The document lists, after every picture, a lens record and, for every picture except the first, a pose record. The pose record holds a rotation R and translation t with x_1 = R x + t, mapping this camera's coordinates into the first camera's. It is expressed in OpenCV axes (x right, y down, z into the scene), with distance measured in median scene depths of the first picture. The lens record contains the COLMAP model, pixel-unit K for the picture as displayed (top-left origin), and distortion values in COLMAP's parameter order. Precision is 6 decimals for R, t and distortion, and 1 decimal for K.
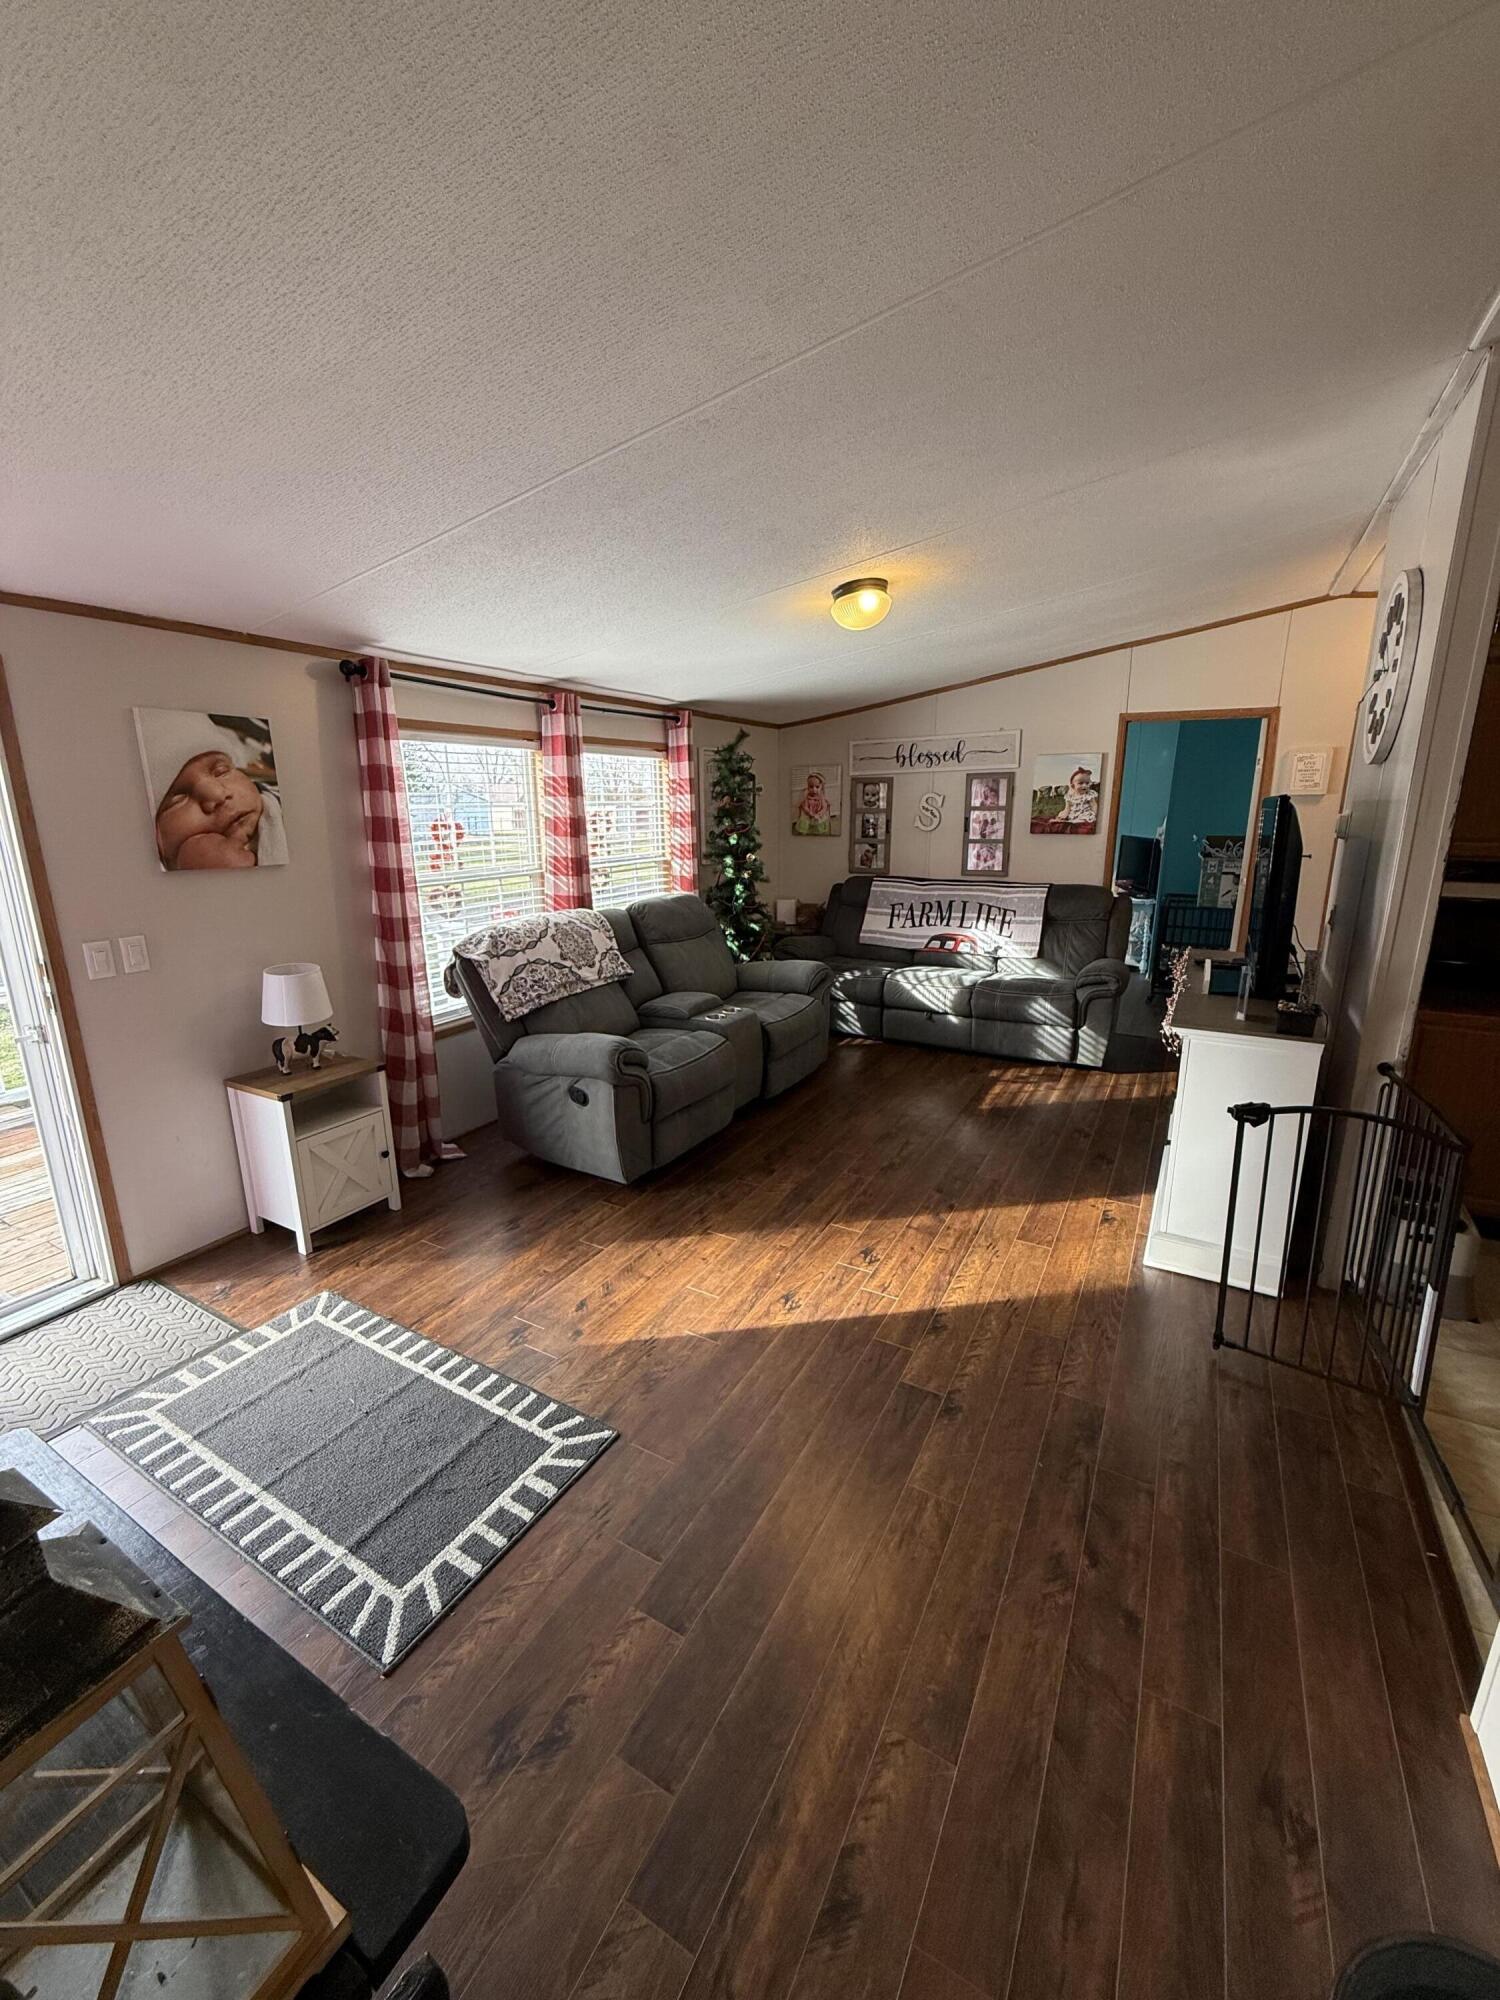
lens RADIAL K [[794.0, 0, 751.1], [0, 794.0, 996.6], [0, 0, 1]] dist [0.001576, -0.000246]
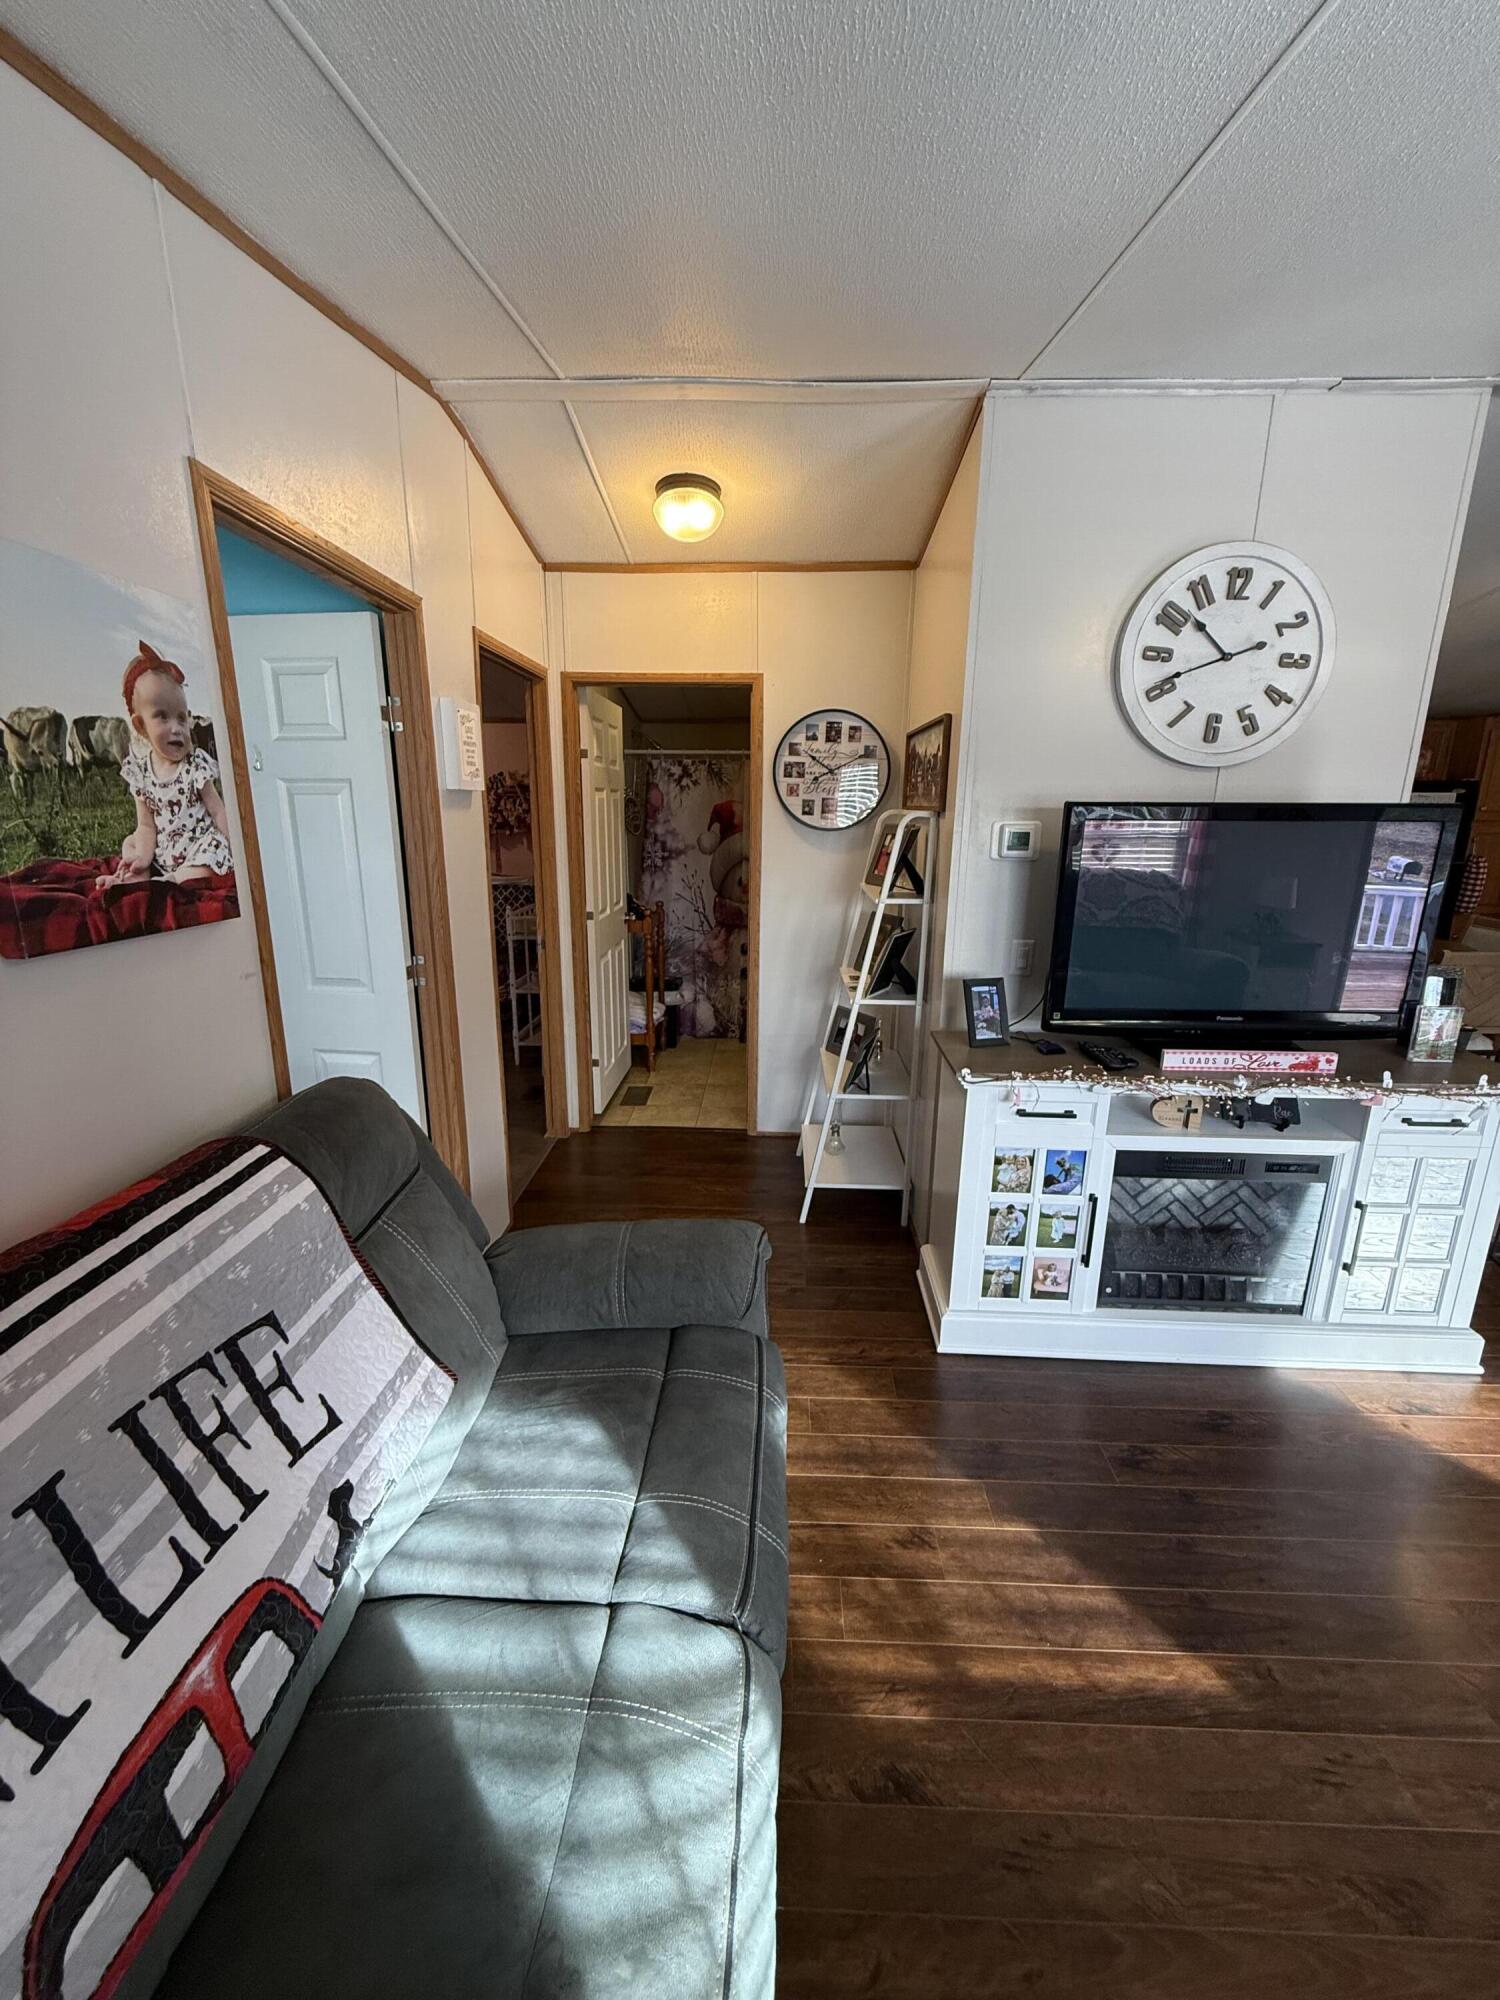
lens RADIAL K [[796.0, 0, 751.6], [0, 796.0, 998.2], [0, 0, 1]] dist [0.001245, 0.000338]
pose [[-0.463784, -0.206627, 0.861516, 0.125092], [0.201717, 0.922254, 0.329785, -0.259028], [-0.862679, 0.326731, -0.386046, 1.071367]]
